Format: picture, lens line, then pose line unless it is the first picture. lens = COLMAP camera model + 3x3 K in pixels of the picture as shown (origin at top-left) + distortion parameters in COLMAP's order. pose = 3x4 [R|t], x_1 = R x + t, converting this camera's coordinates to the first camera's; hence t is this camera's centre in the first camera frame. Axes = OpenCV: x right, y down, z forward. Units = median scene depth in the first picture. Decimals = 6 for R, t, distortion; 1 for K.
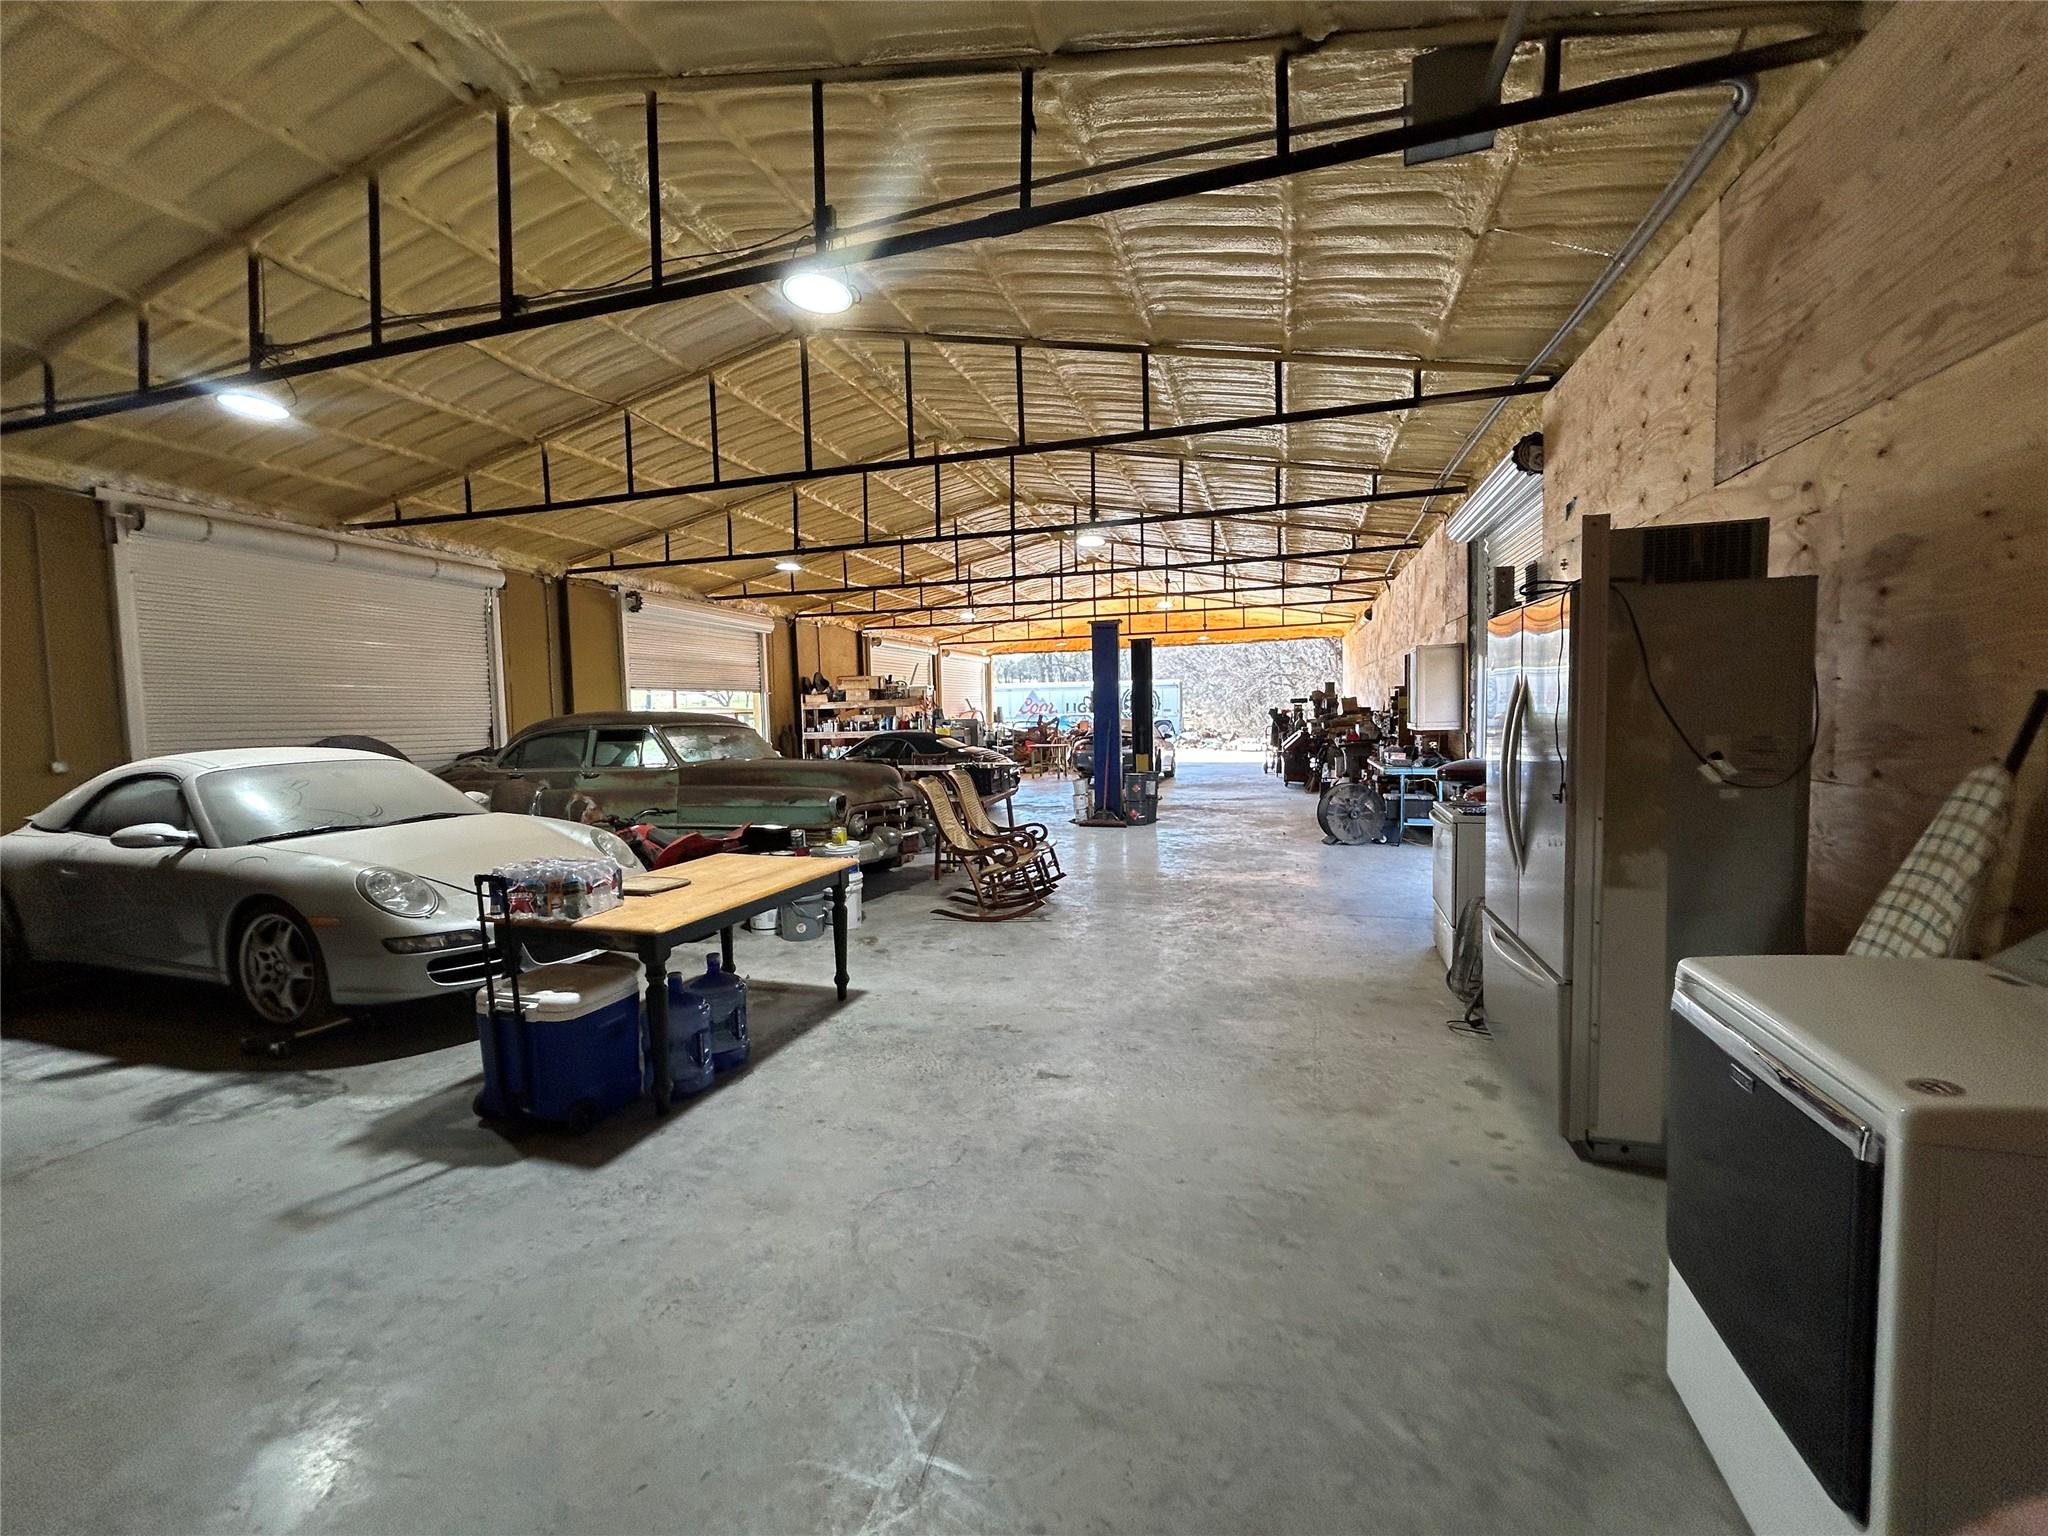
lens RADIAL K [[823.6, 0, 1017.2], [0, 823.6, 769.3], [0, 0, 1]] dist [-0.002853, -0.000308]
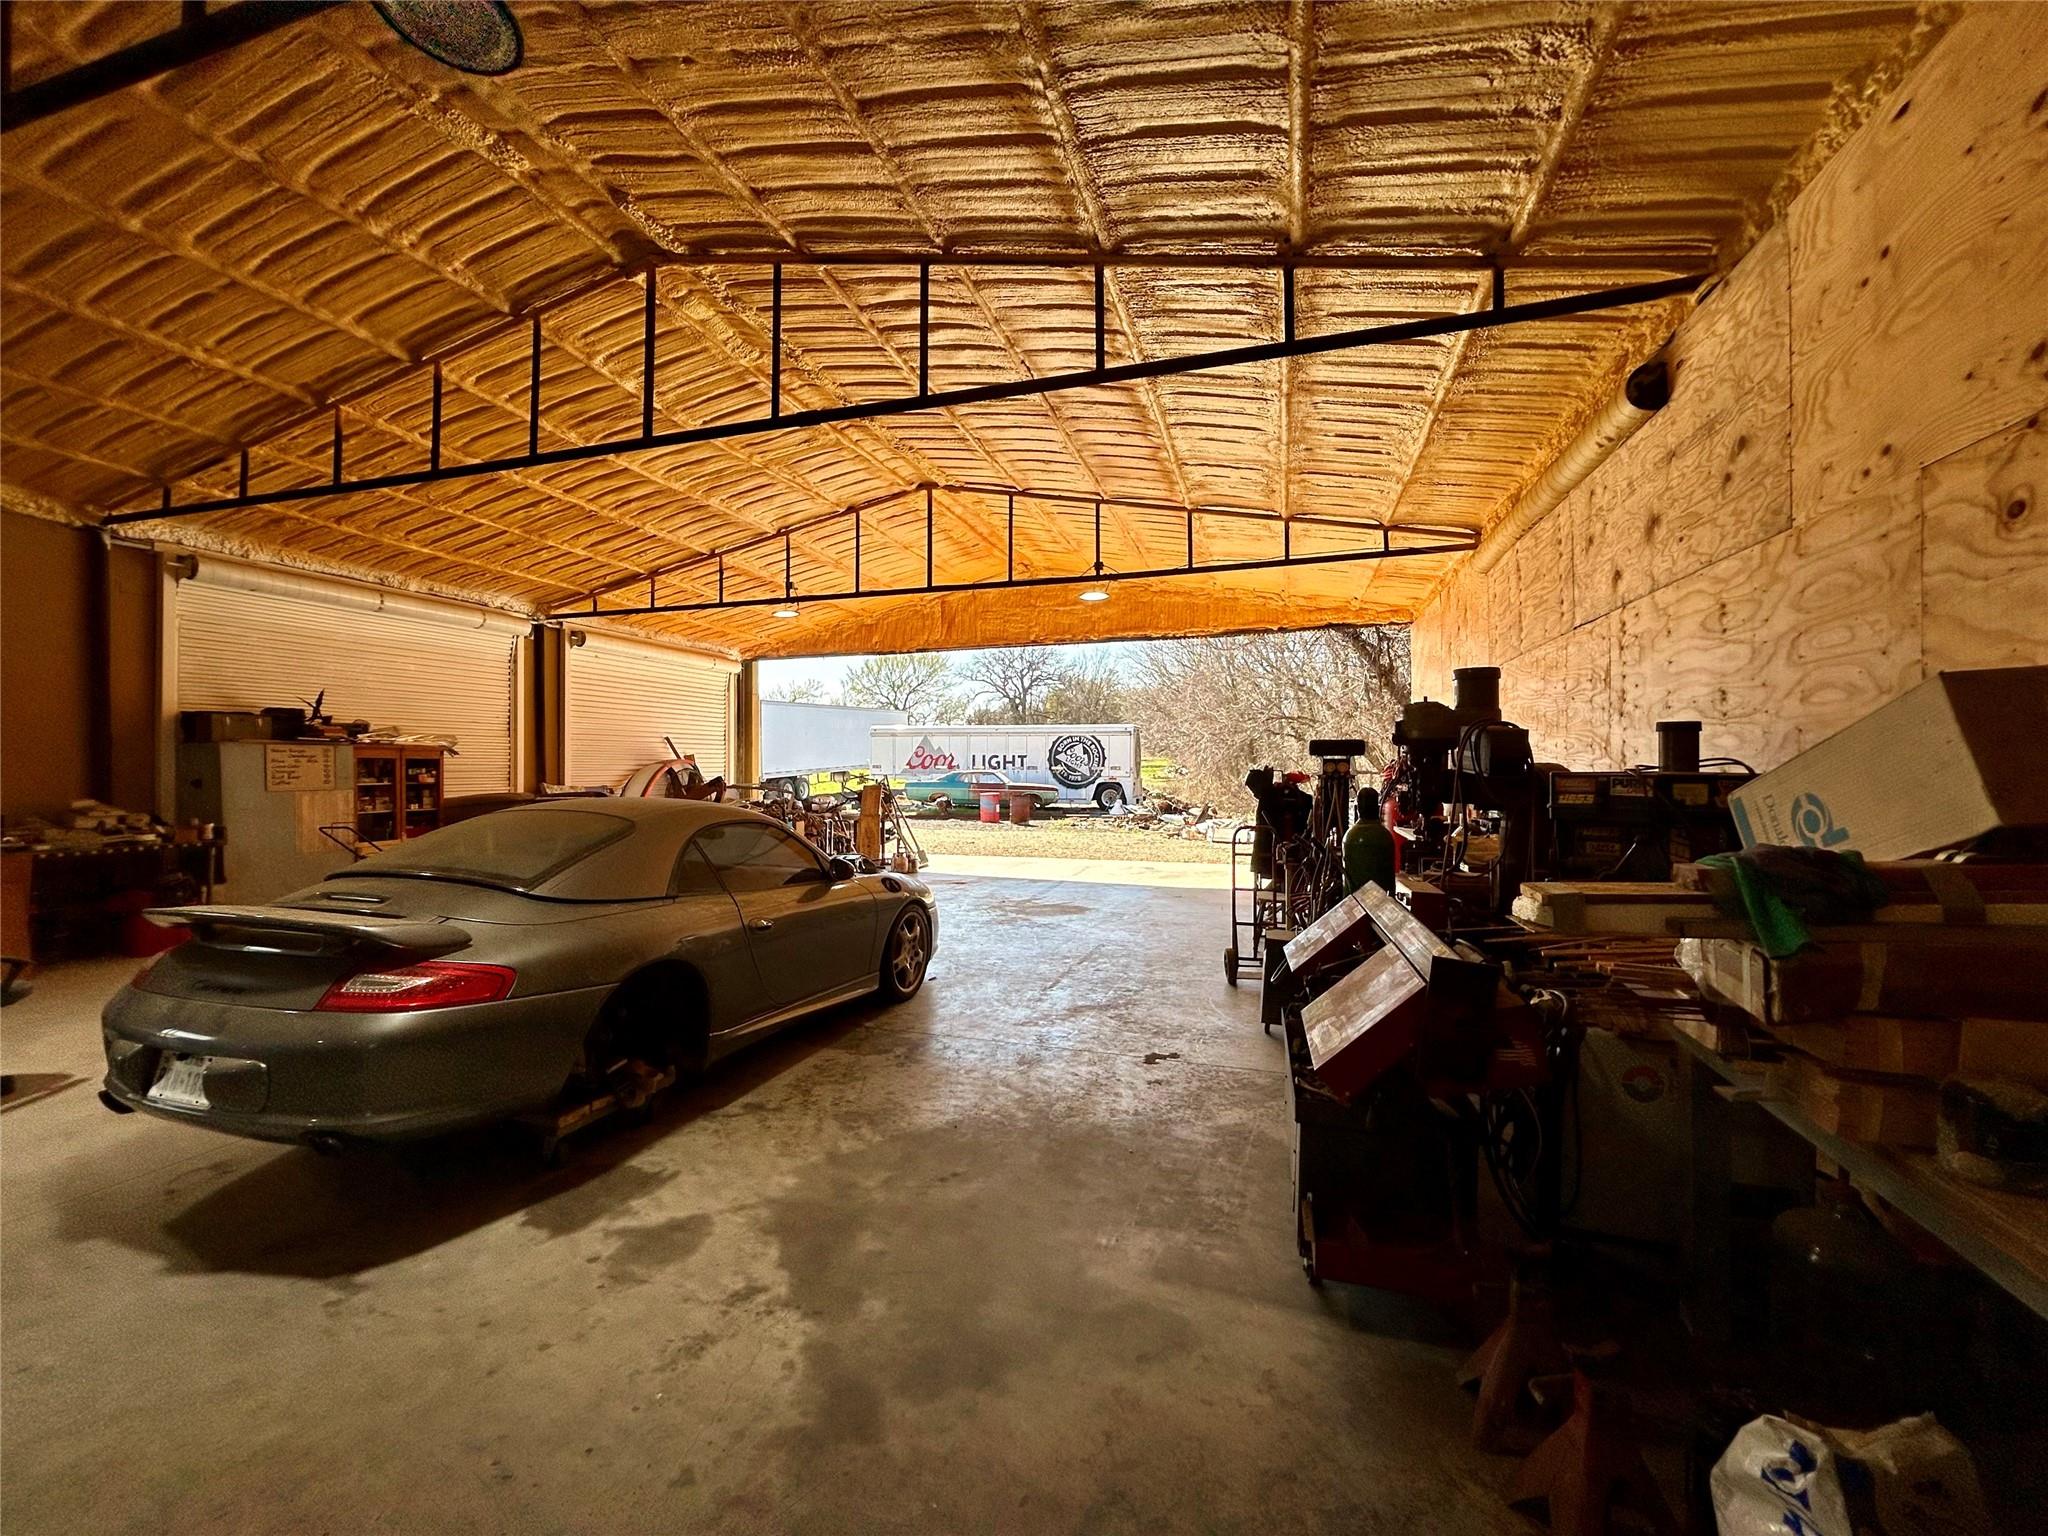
lens RADIAL K [[823.6, 0, 1015.2], [0, 823.6, 780.3], [0, 0, 1]] dist [-0.002853, -0.000308]
pose [[0.999586, 0.025254, -0.013769, 0.103782], [-0.026052, 0.997784, -0.061224, -0.022282], [0.012192, 0.061558, 0.998029, 0.319815]]
